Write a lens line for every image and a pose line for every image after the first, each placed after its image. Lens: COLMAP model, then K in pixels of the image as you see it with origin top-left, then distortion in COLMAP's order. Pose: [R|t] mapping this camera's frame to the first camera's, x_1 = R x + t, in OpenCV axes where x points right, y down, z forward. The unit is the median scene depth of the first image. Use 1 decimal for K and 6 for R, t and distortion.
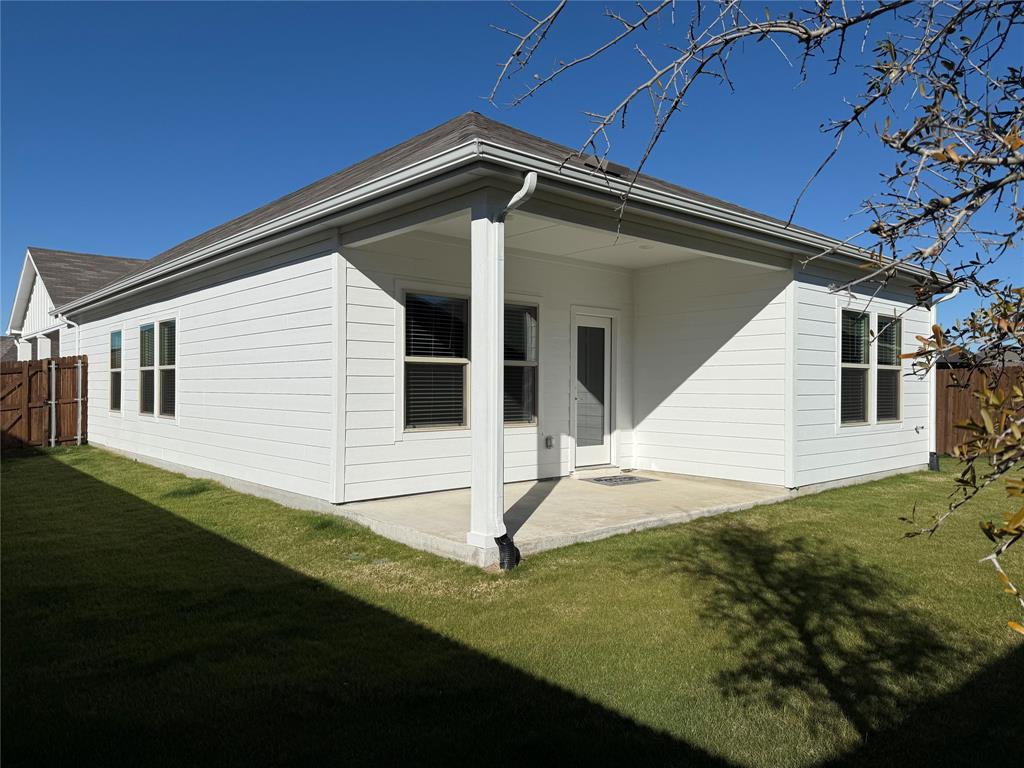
lens RADIAL K [[725.2, 0, 512.0], [0, 725.2, 384.0], [0, 0, 1]] dist [0.084397, -0.107438]
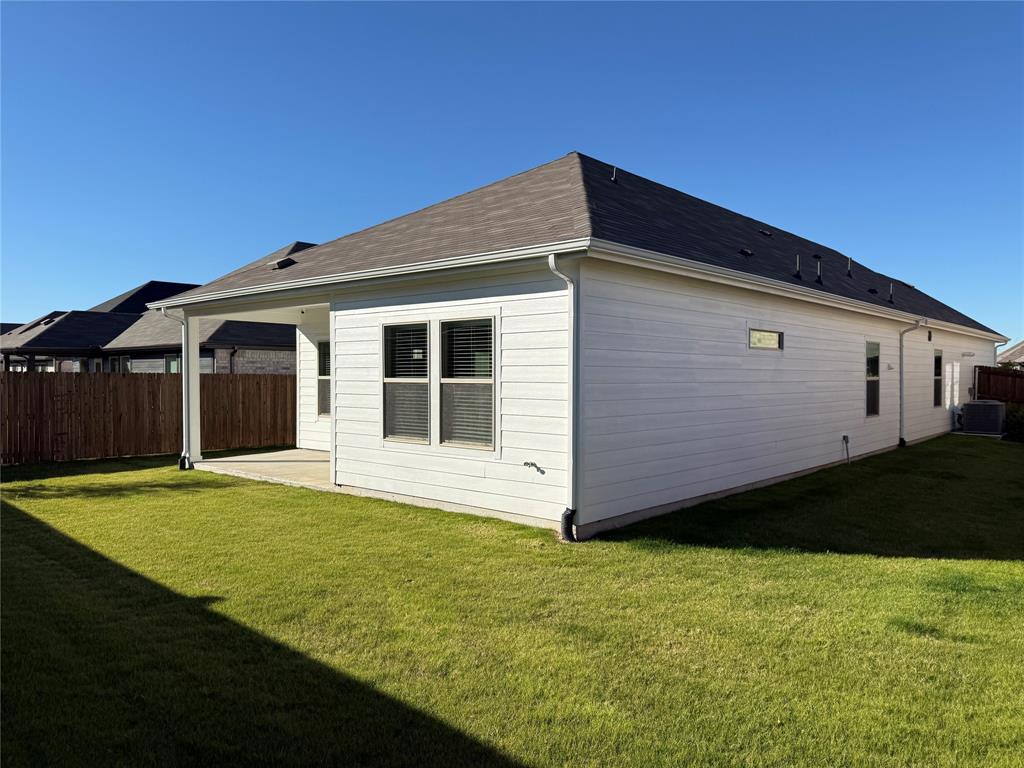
lens RADIAL K [[725.2, 0, 512.0], [0, 725.2, 384.0], [0, 0, 1]] dist [0.084397, -0.107438]
pose [[0.120919, 0.001451, -0.992661, 1.442555], [-0.009053, 0.999959, 0.000359, -0.021864], [0.992621, 0.008943, 0.120927, 1.030242]]
